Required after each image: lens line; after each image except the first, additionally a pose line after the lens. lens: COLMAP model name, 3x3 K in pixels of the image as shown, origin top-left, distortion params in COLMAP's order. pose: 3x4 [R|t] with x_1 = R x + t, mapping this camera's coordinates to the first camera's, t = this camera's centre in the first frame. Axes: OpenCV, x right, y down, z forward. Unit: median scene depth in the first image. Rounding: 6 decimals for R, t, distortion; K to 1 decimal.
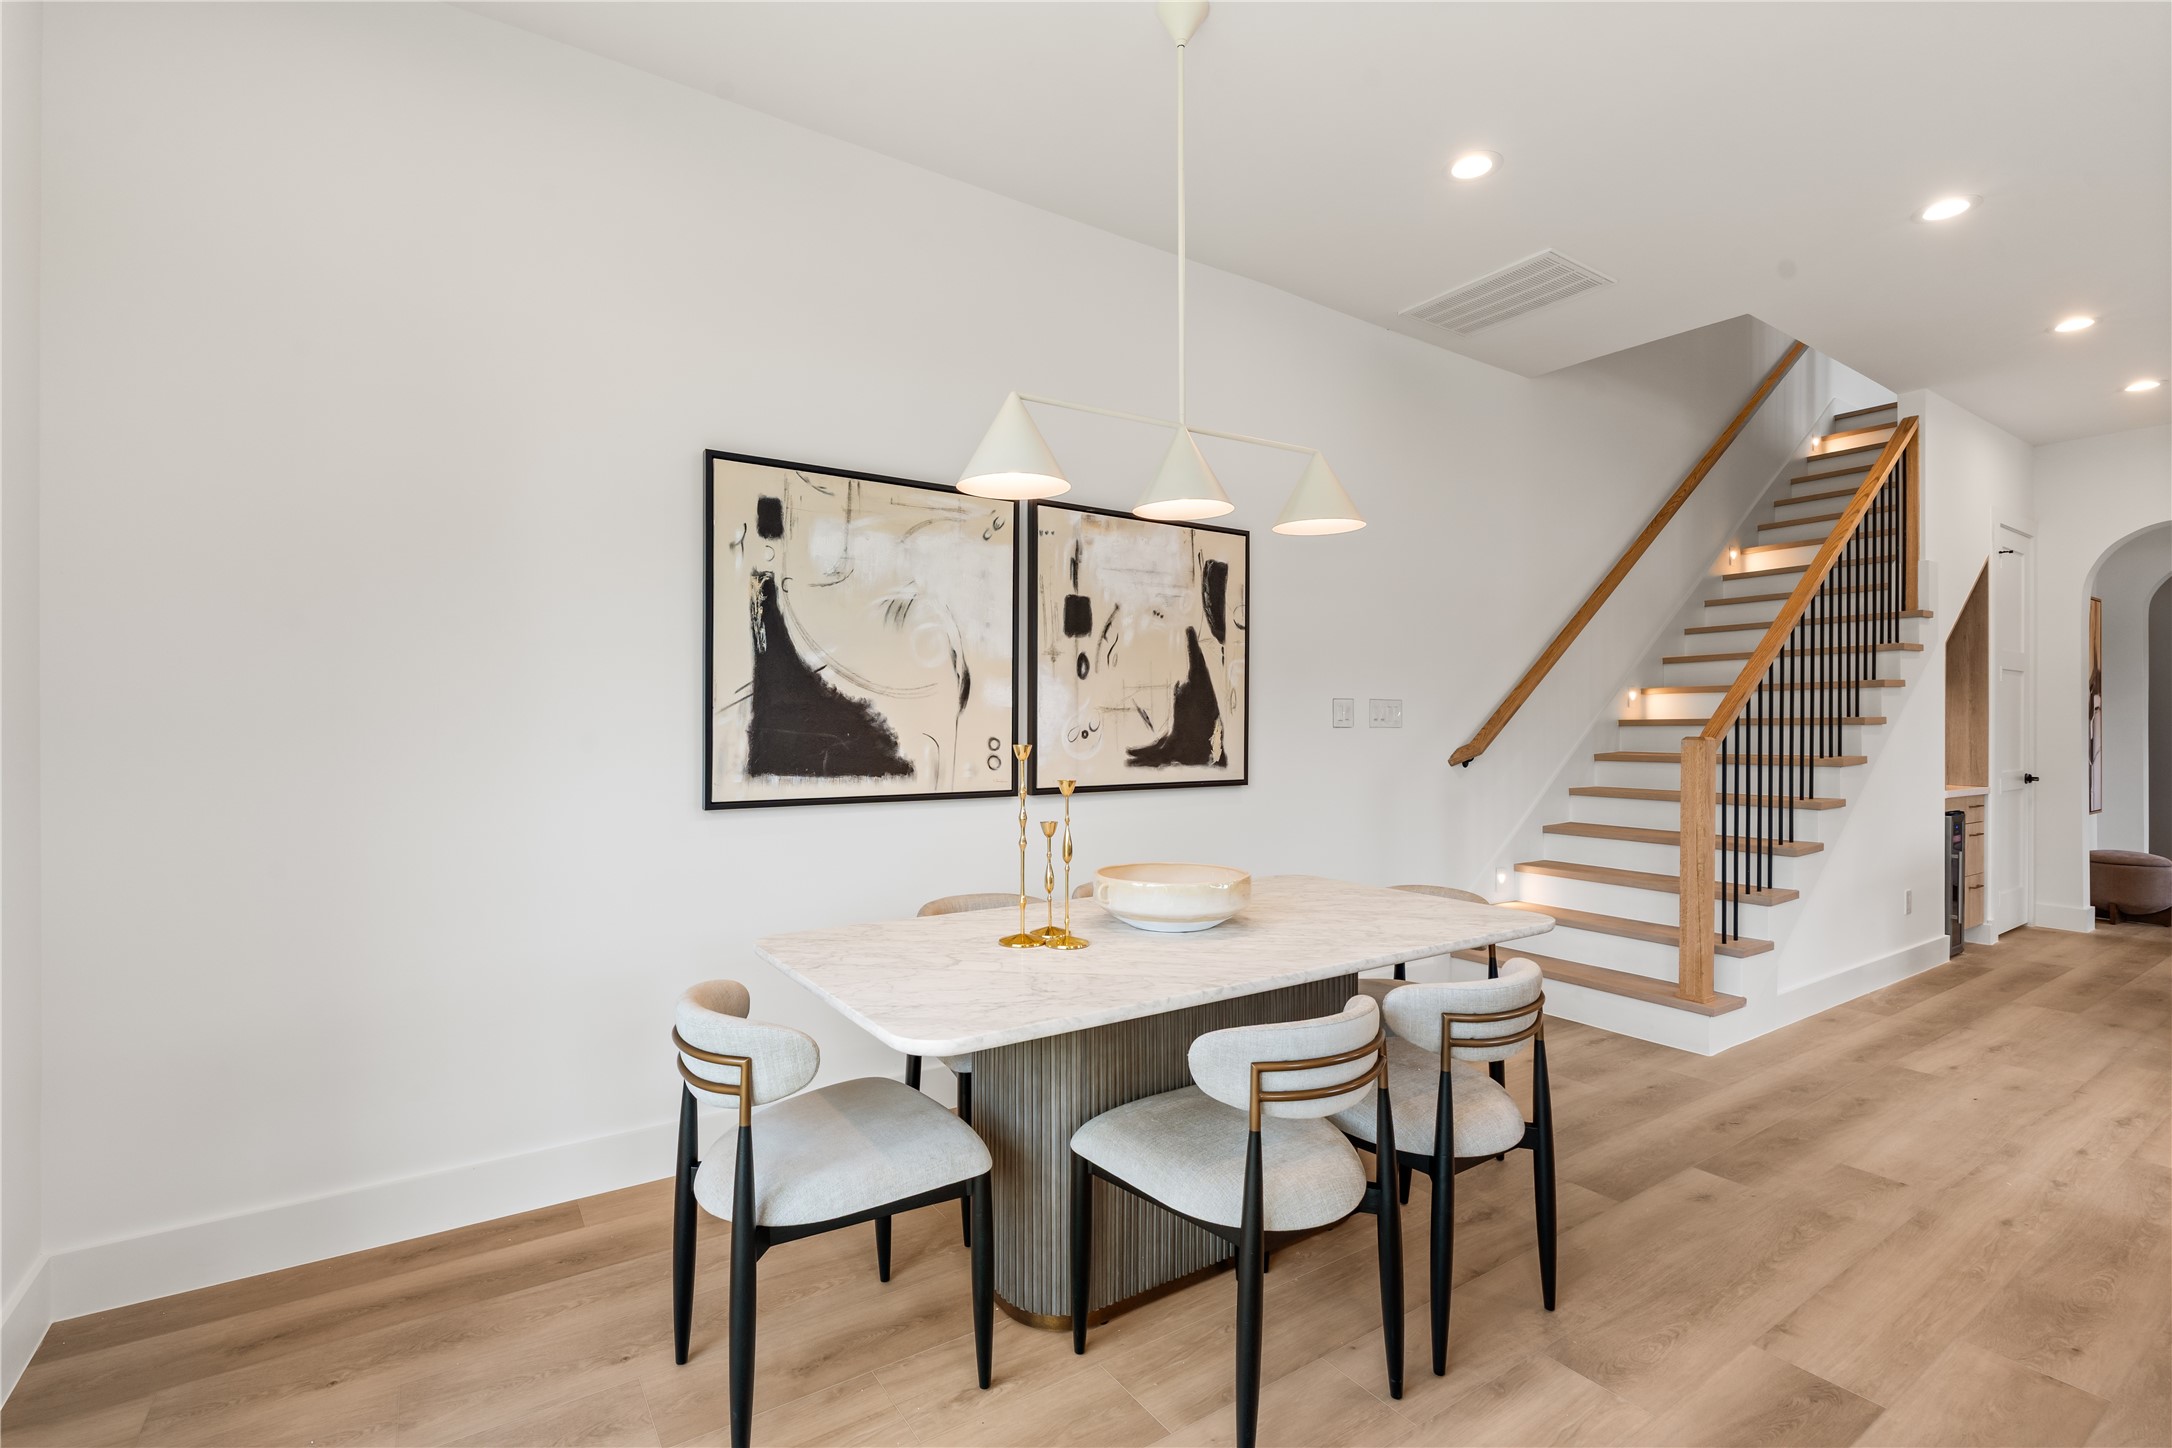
lens RADIAL K [[973.5, 0, 1086.0], [0, 973.5, 724.0], [0, 0, 1]] dist [-0.007365, 0.002496]
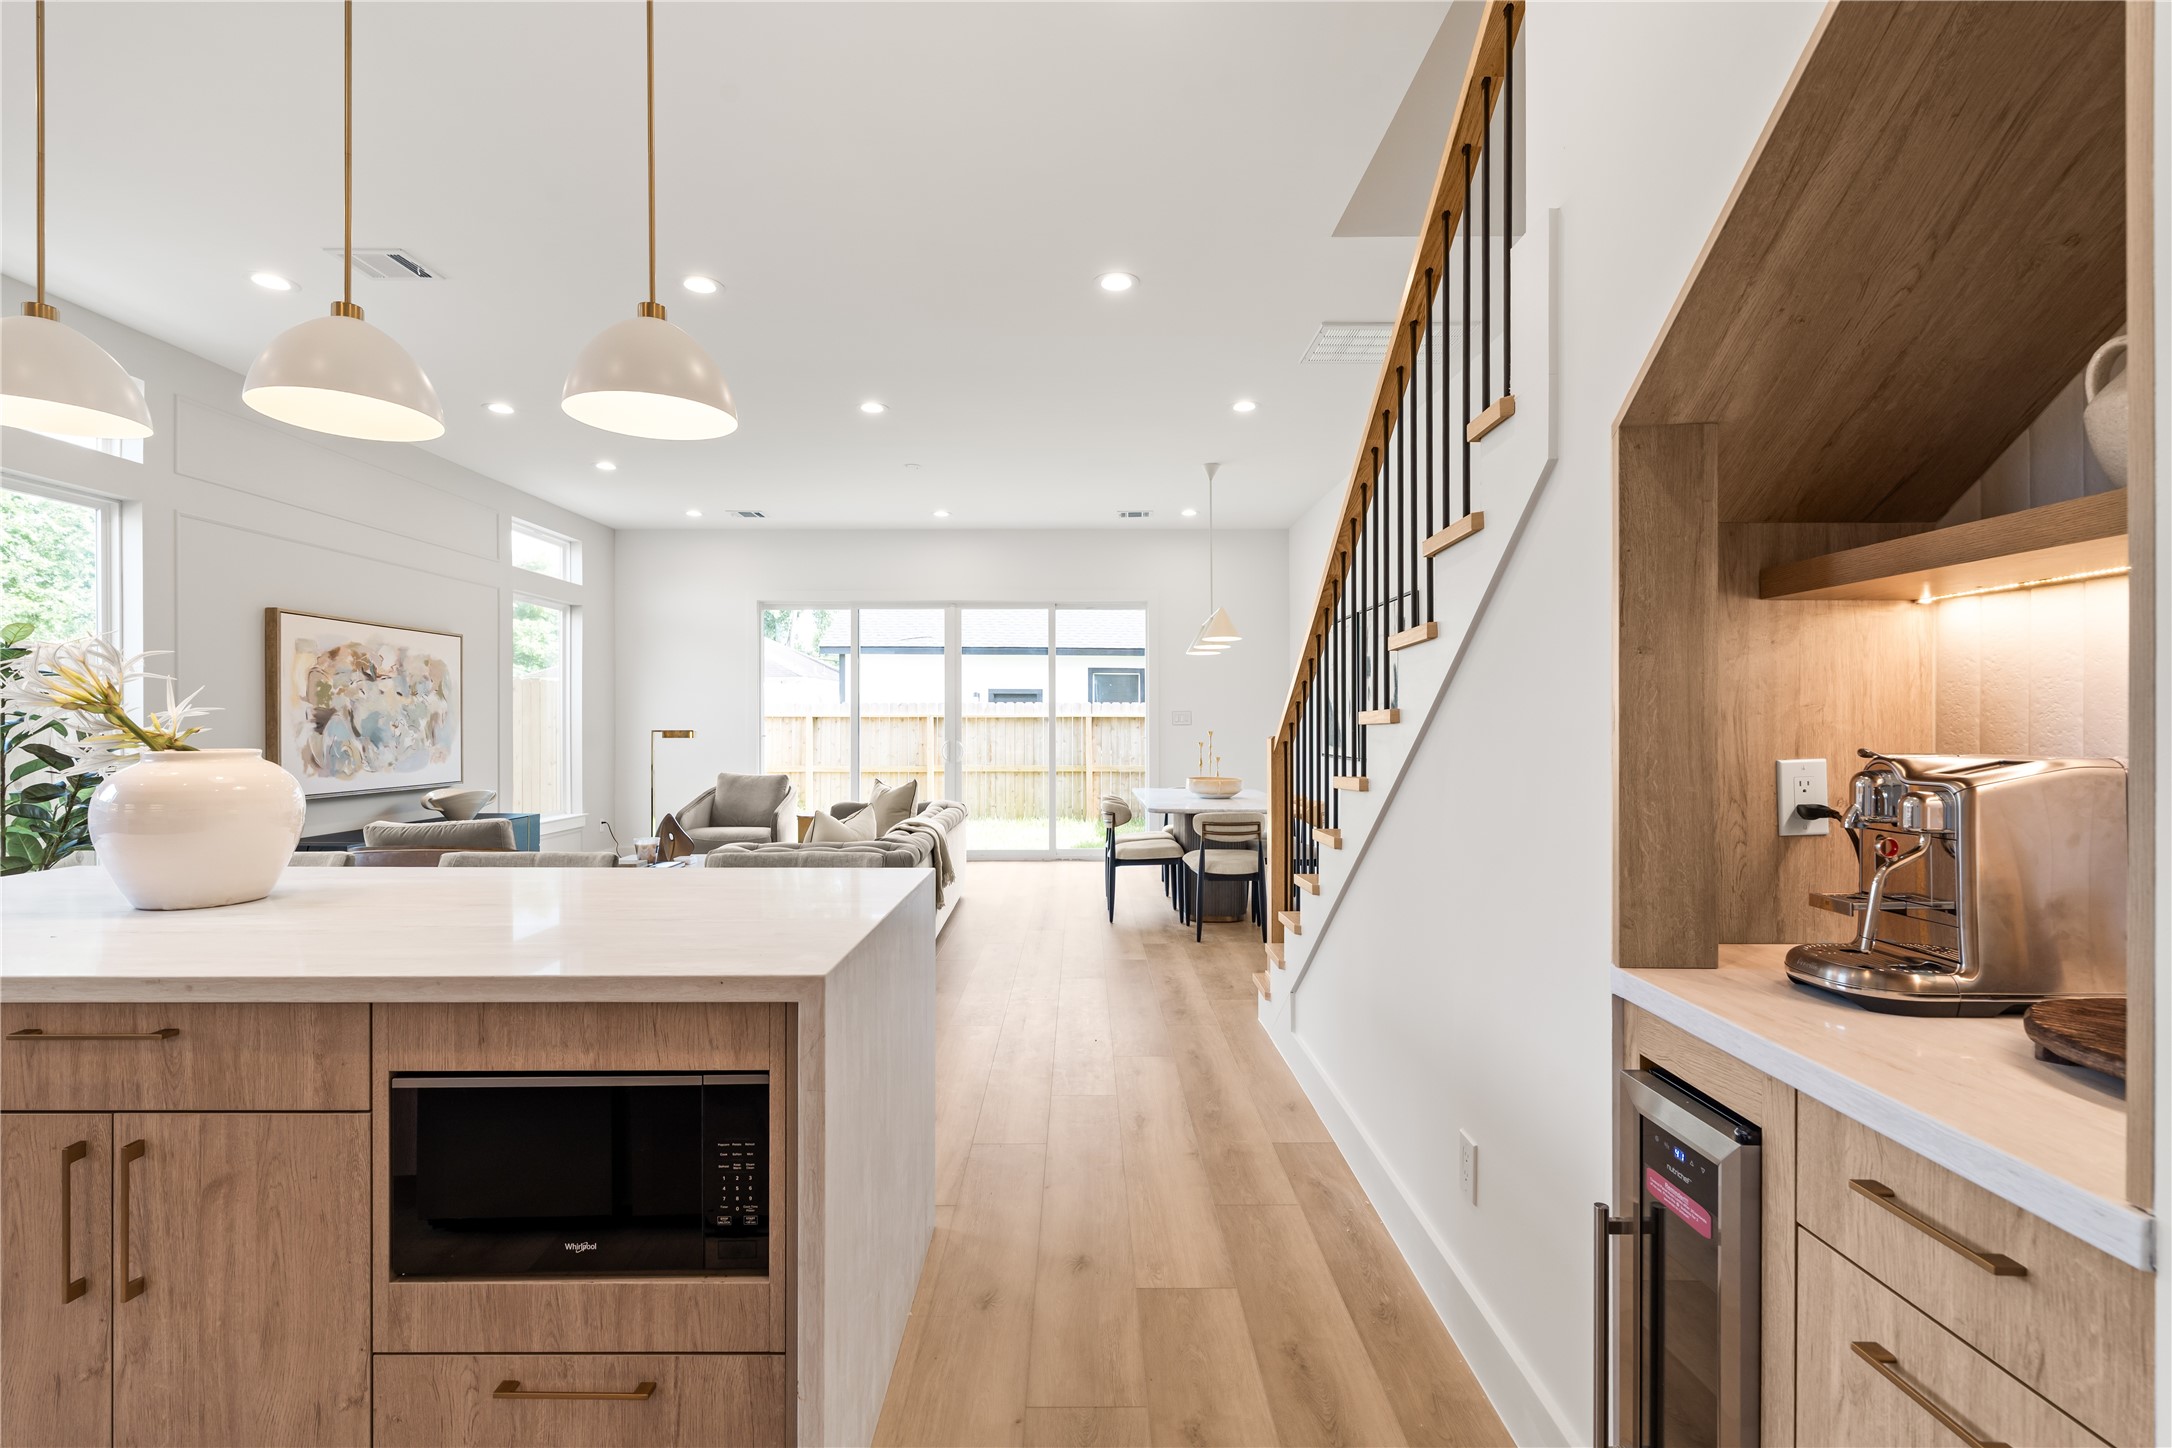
lens RADIAL K [[973.5, 0, 1086.0], [0, 973.5, 724.0], [0, 0, 1]] dist [-0.007365, 0.002496]
pose [[-0.551937, -0.002826, -0.833881, 1.863672], [-0.002669, 0.999995, -0.001623, 0.002216], [0.833881, 0.001330, -0.551942, 1.599194]]
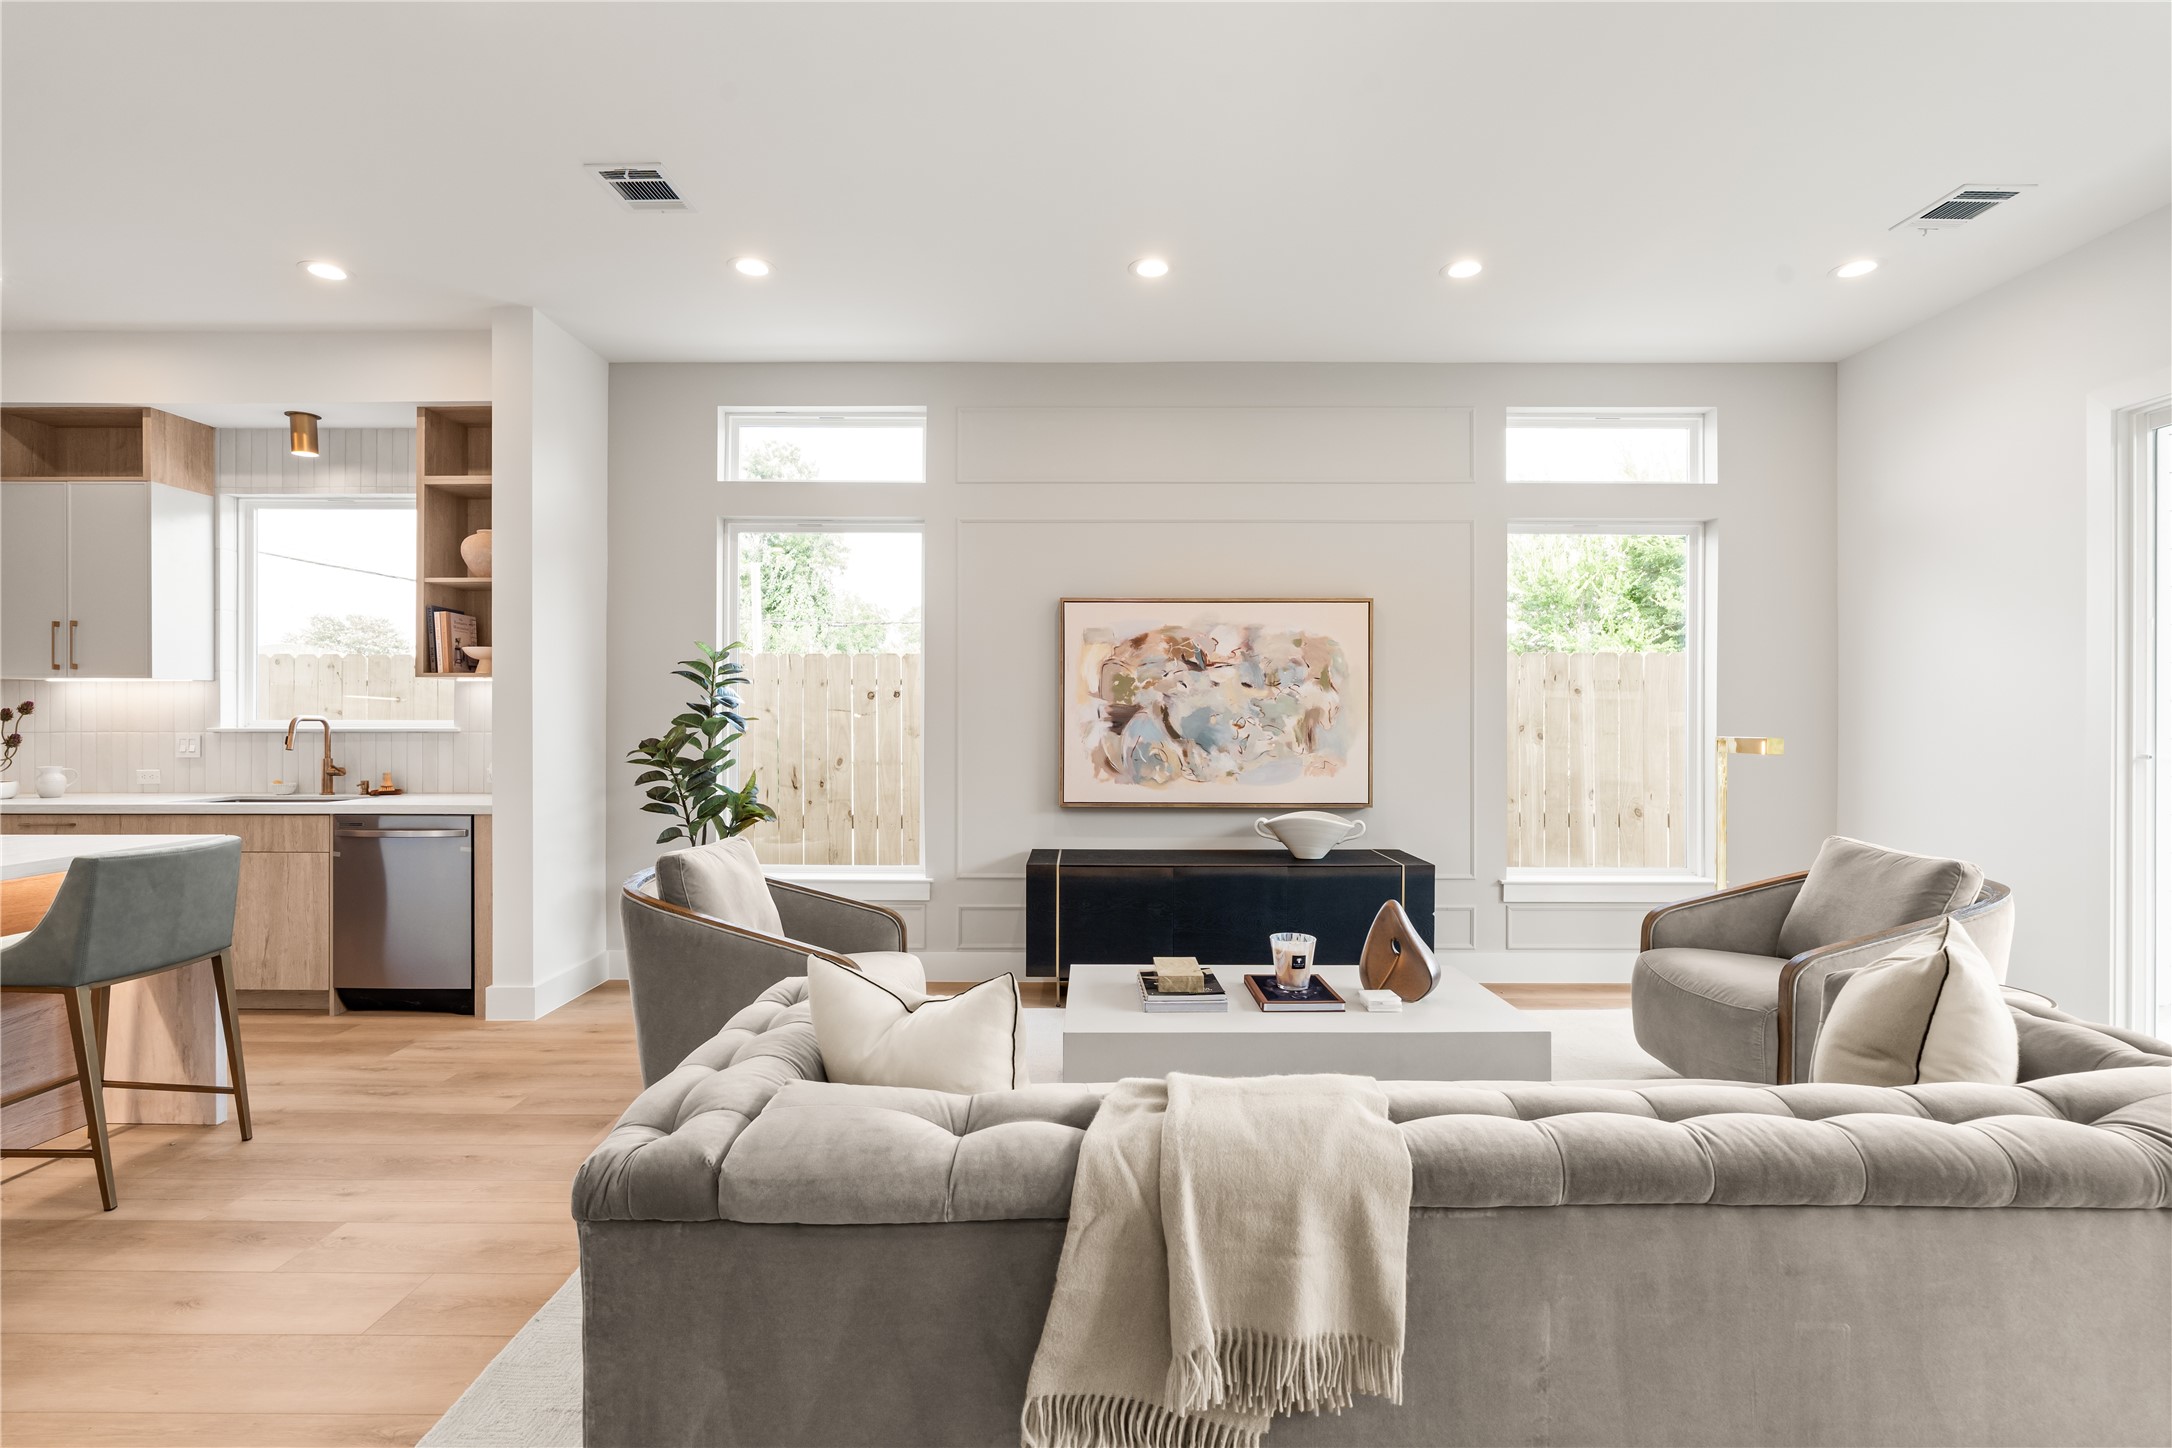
lens RADIAL K [[973.5, 0, 1086.0], [0, 973.5, 724.0], [0, 0, 1]] dist [-0.007365, 0.002496]
pose [[-0.827603, -0.005692, 0.561285, 0.481647], [-0.003306, 0.999981, 0.005265, -0.002796], [-0.561304, 0.002502, -0.827606, 0.864664]]
